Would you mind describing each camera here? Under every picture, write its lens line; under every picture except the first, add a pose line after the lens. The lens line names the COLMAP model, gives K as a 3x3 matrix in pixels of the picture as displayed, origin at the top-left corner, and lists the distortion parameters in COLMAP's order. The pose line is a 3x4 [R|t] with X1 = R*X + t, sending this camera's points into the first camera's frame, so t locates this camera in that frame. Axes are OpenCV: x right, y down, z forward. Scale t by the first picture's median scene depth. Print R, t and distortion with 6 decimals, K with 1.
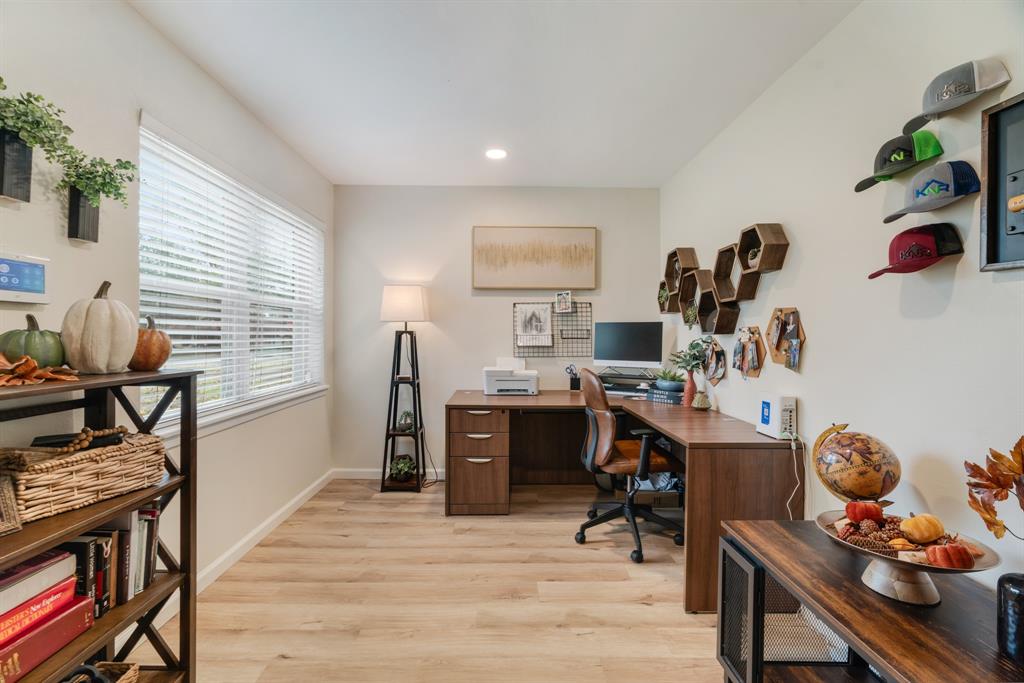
lens RADIAL K [[459.9, 0, 510.3], [0, 459.9, 338.8], [0, 0, 1]] dist [-0.000749, 0.000043]
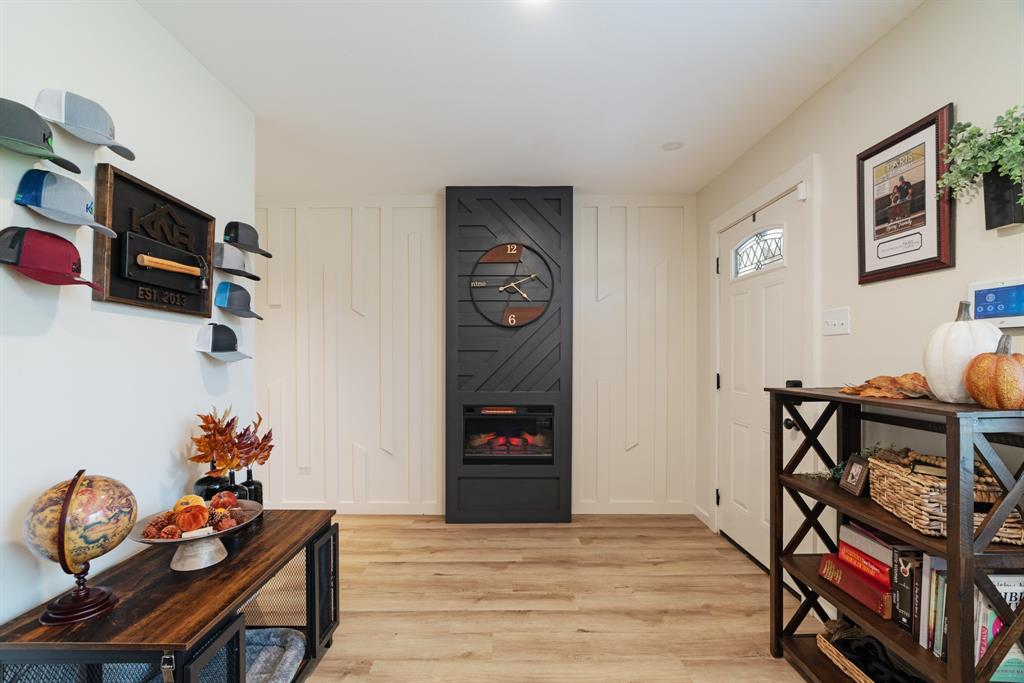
lens RADIAL K [[460.9, 0, 511.0], [0, 460.9, 346.9], [0, 0, 1]] dist [0.000206, 0.000021]
pose [[-0.999991, -0.004050, 0.001381, 0.003975], [-0.004061, 0.999959, -0.008050, -0.025624], [-0.001348, -0.008055, -0.999967, 1.998007]]
